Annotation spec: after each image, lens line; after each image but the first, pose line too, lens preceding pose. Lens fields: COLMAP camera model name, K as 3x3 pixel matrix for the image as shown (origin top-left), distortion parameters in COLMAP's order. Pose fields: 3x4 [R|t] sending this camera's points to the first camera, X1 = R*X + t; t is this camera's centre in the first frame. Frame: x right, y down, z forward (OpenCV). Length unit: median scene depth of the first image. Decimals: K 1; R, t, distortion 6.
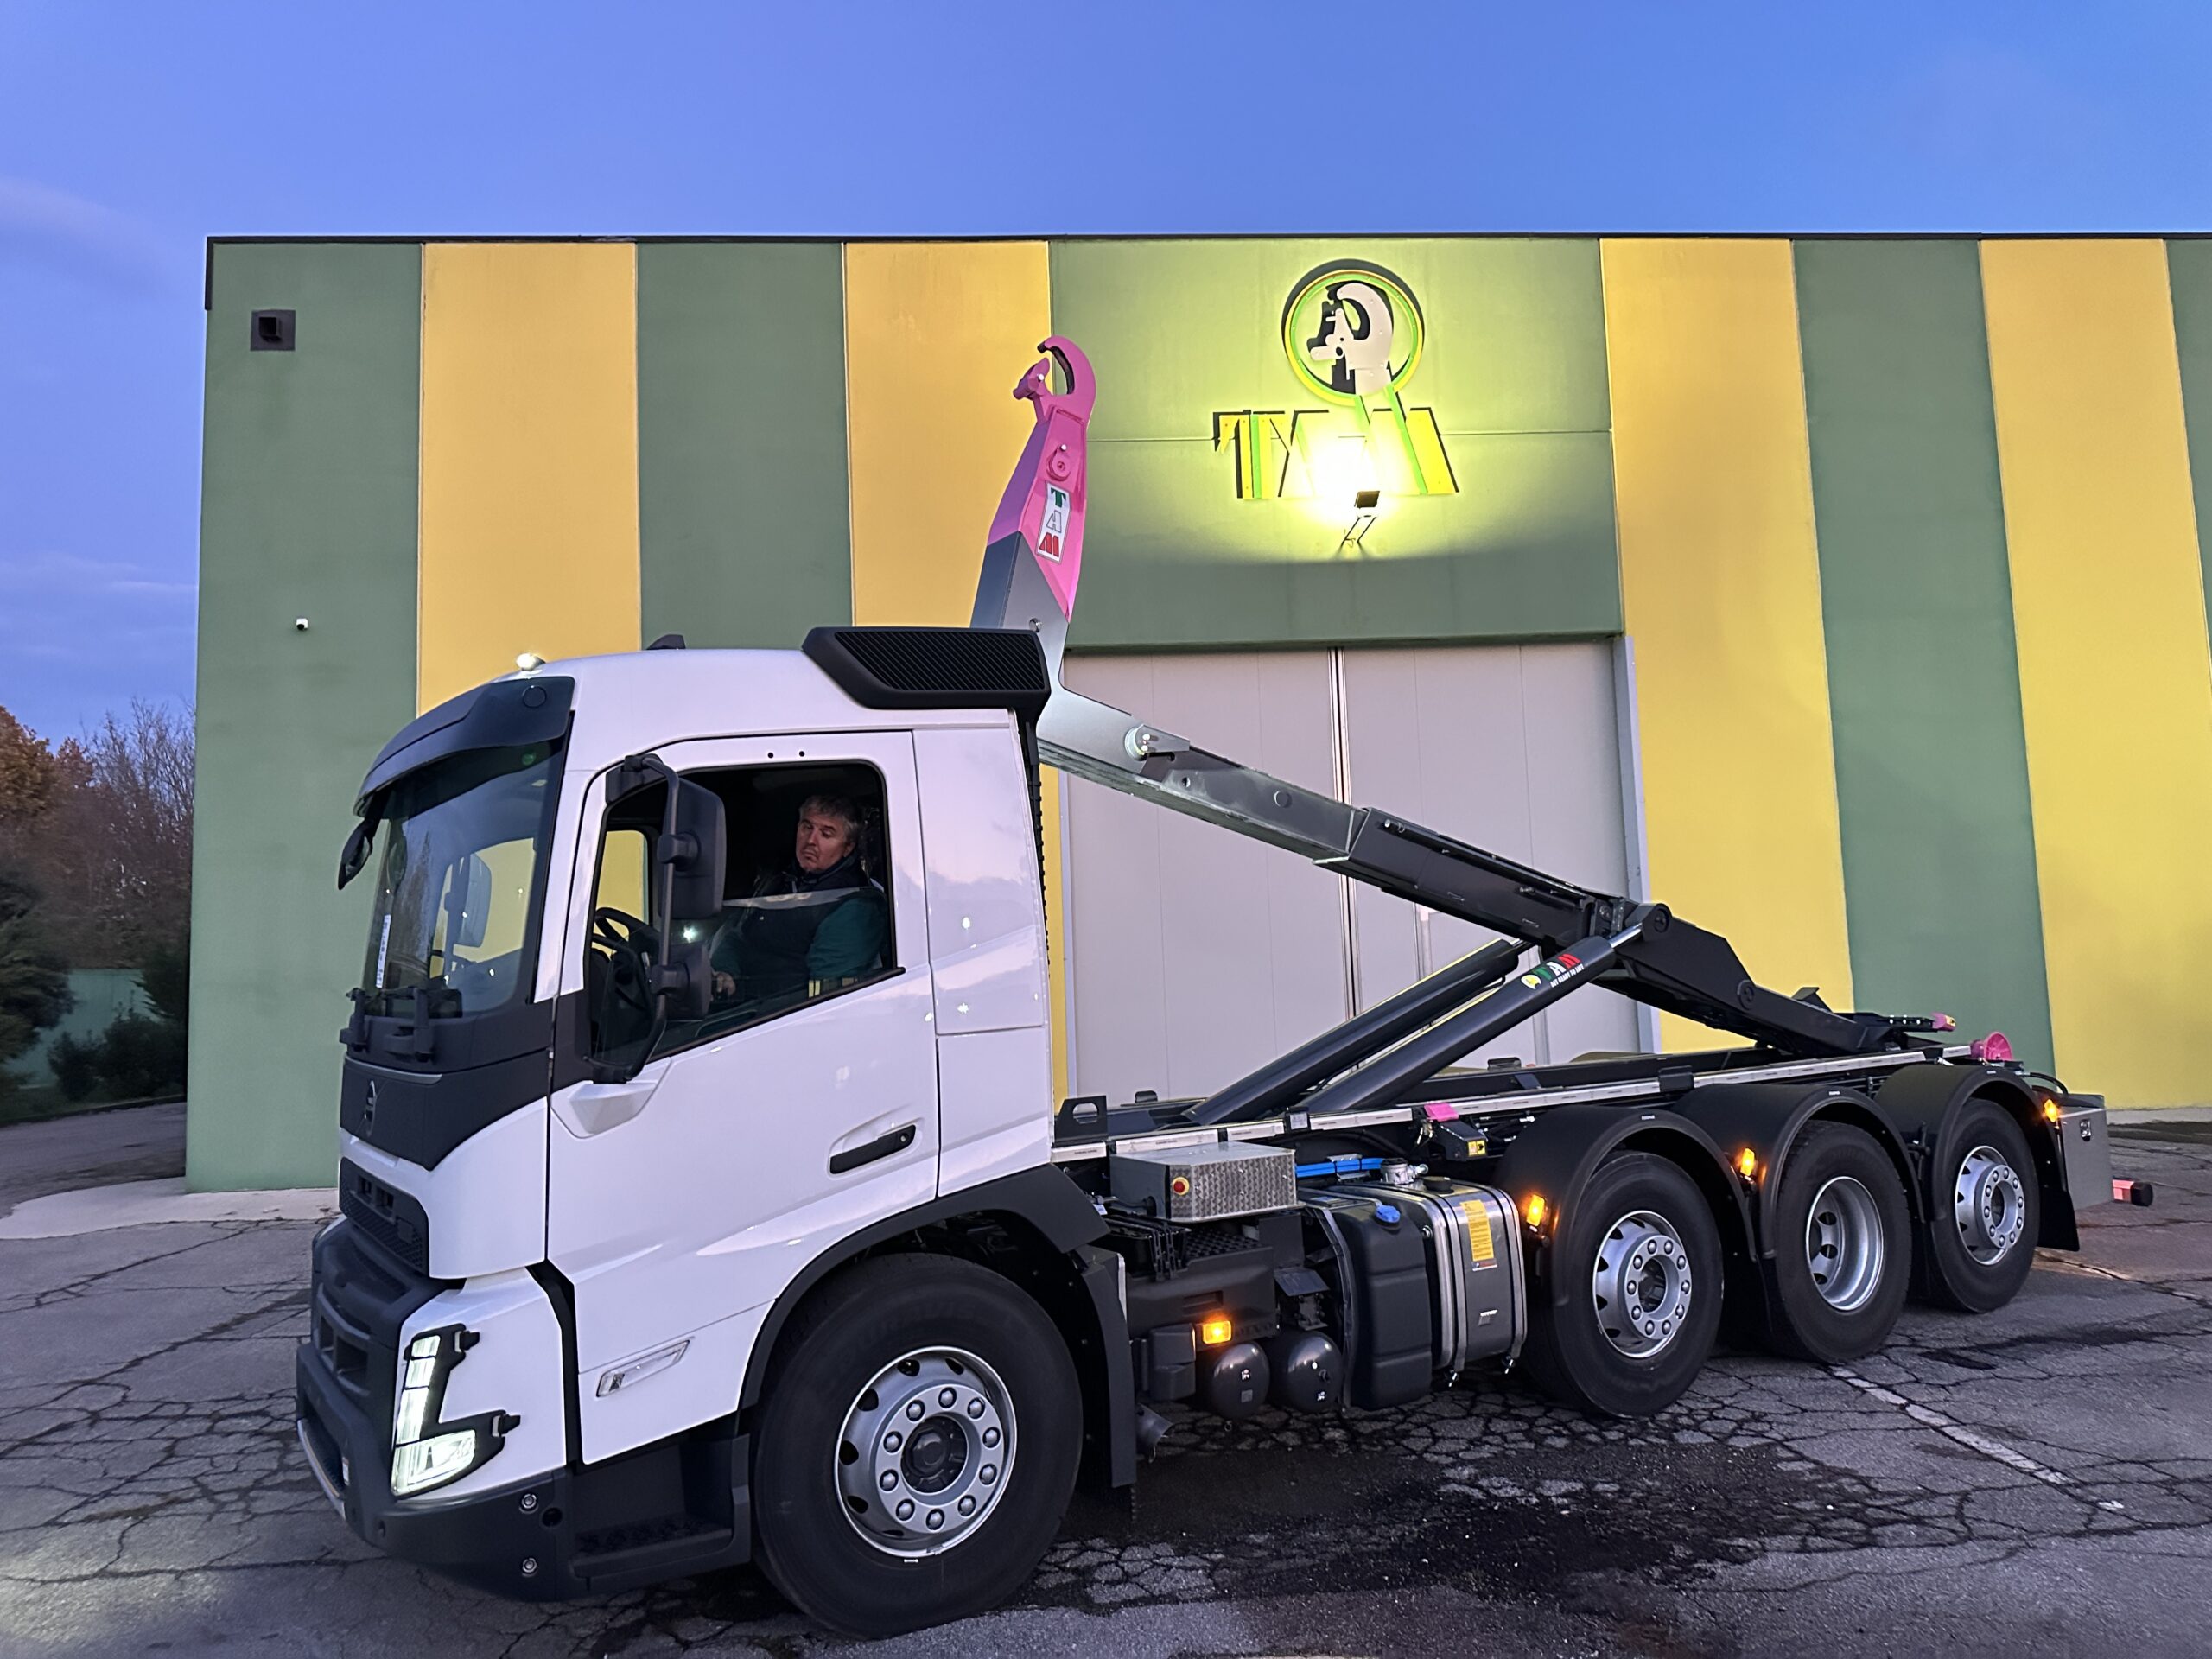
lens RADIAL K [[1557.1, 0, 1113.1], [0, 1557.1, 824.7], [0, 0, 1]] dist [0.016214, -0.023688]
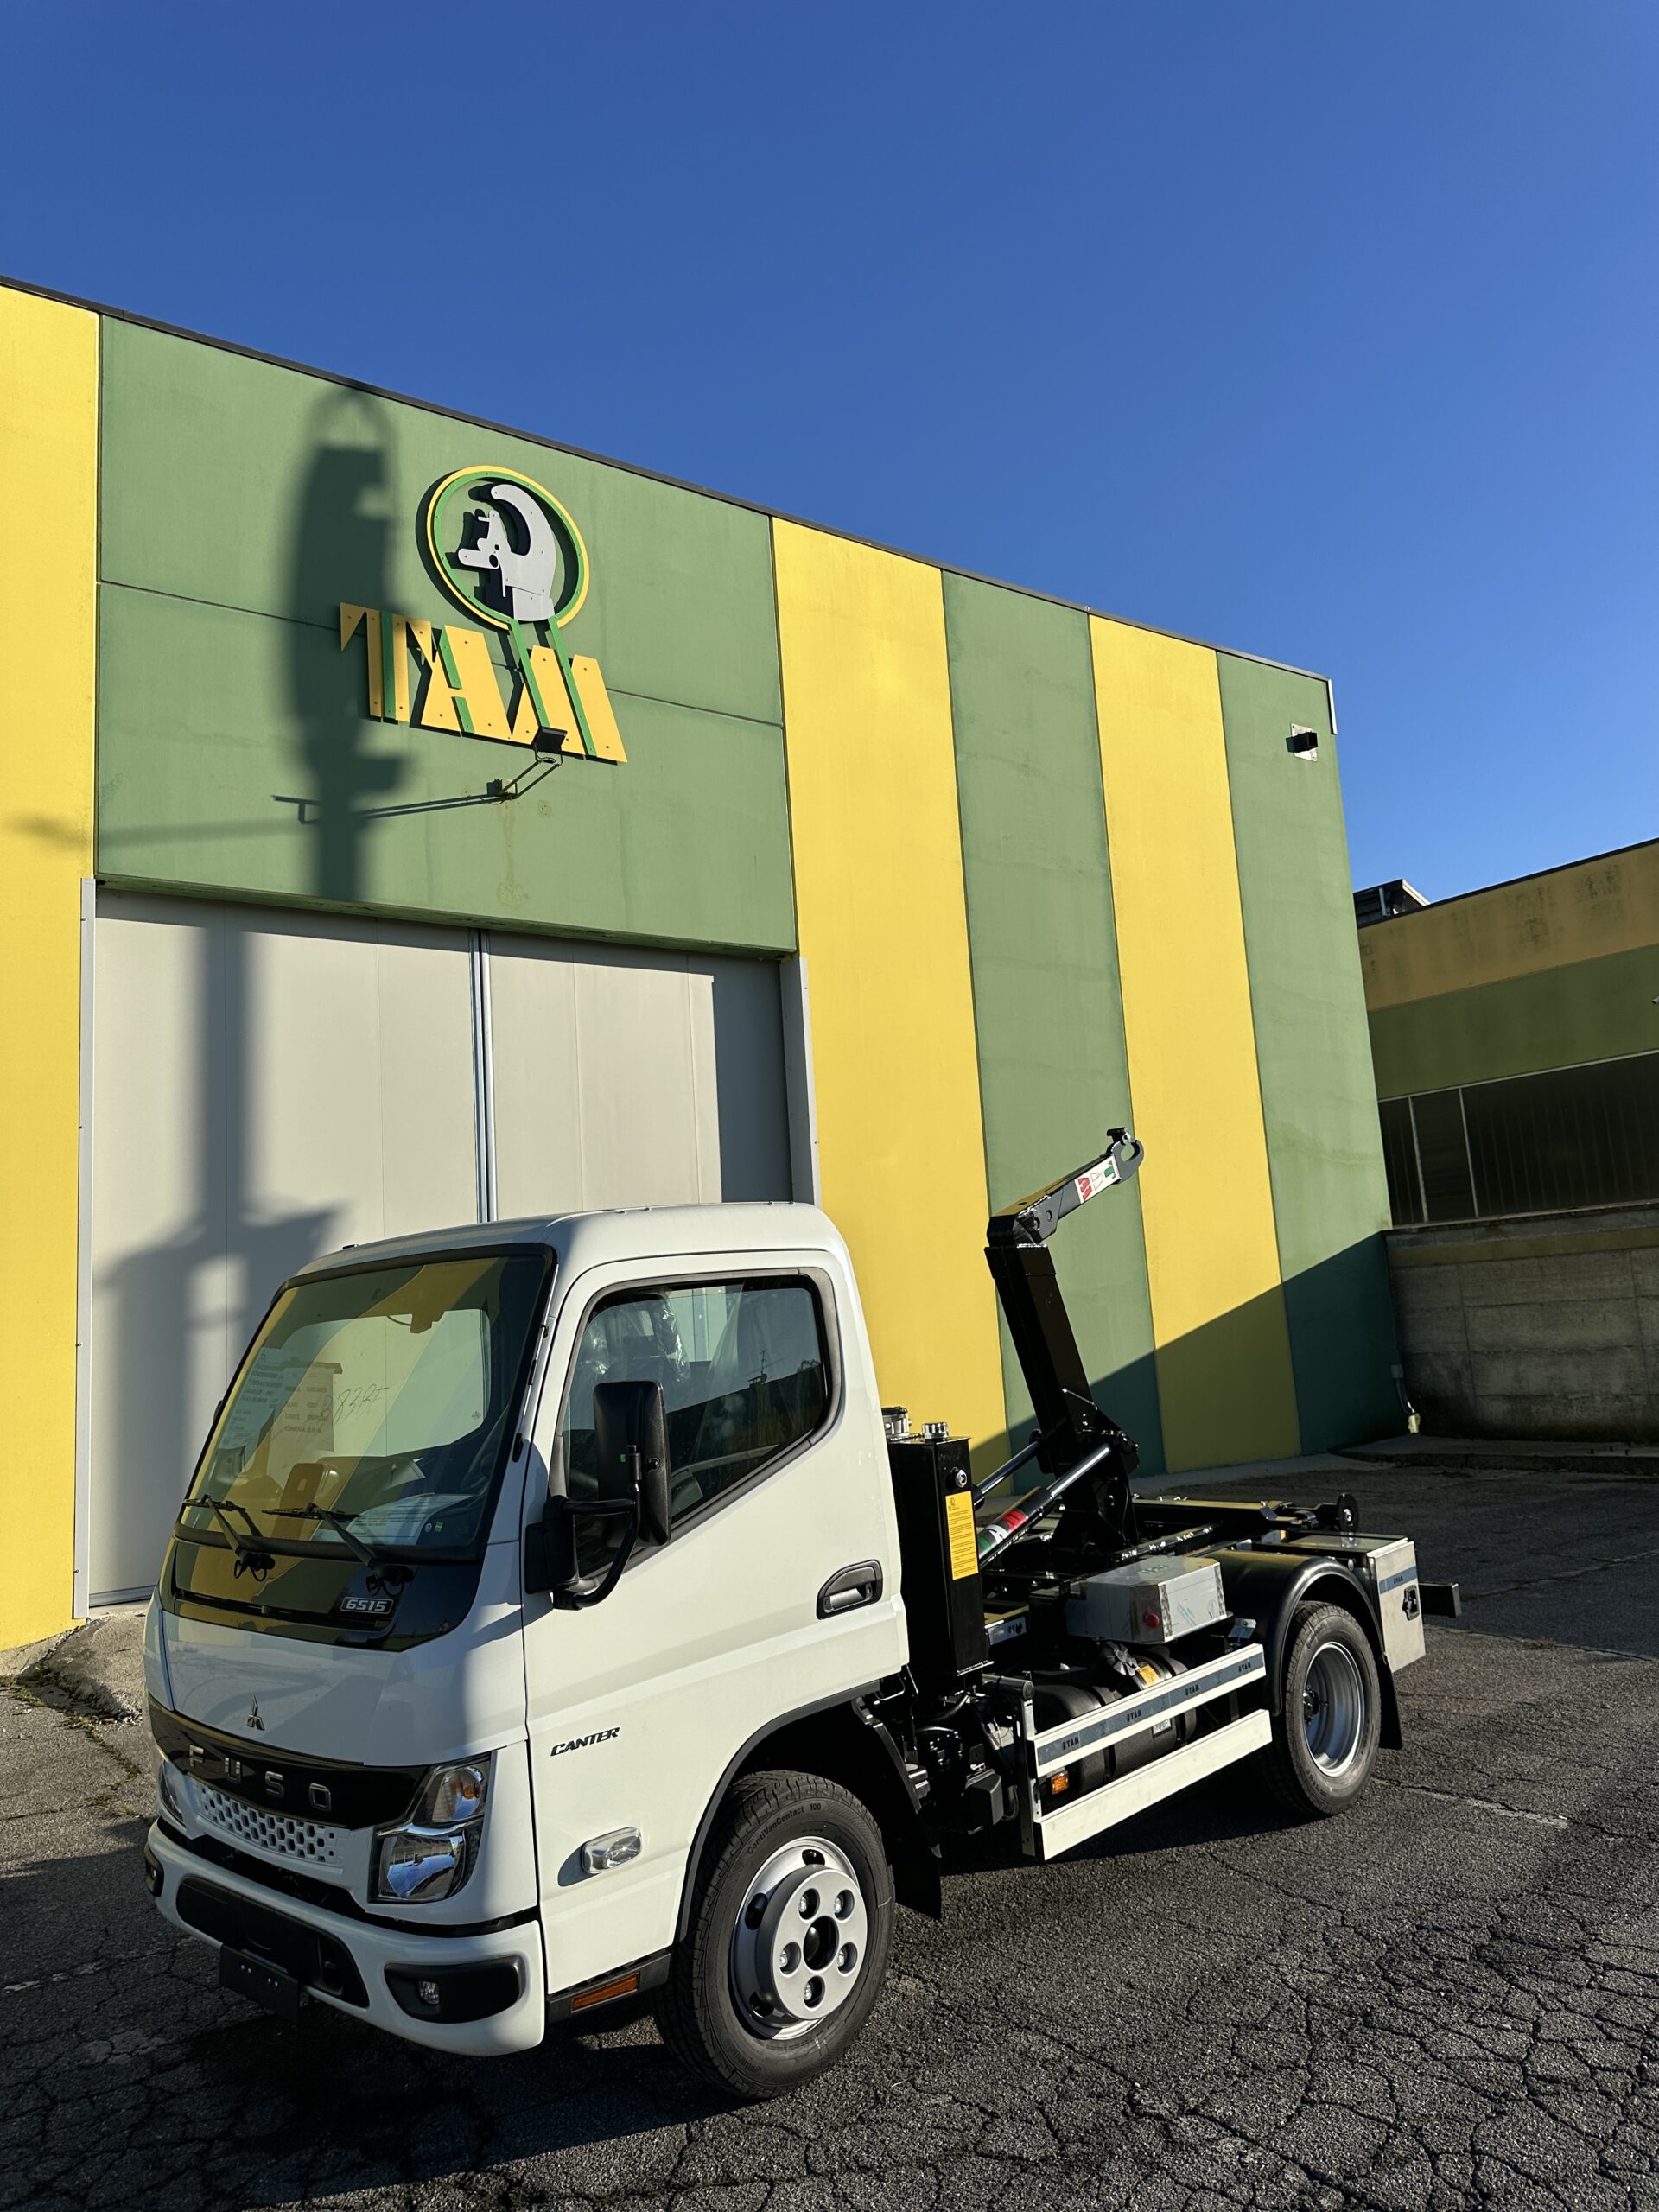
lens RADIAL K [[1557.1, 0, 832.6], [0, 1557.1, 1102.1], [0, 0, 1]] dist [0.016214, -0.023688]
pose [[0.852429, 0.057156, 0.519709, -0.279728], [-0.019050, 0.996742, -0.078374, 0.081700], [-0.522496, 0.056908, 0.850741, 0.661118]]
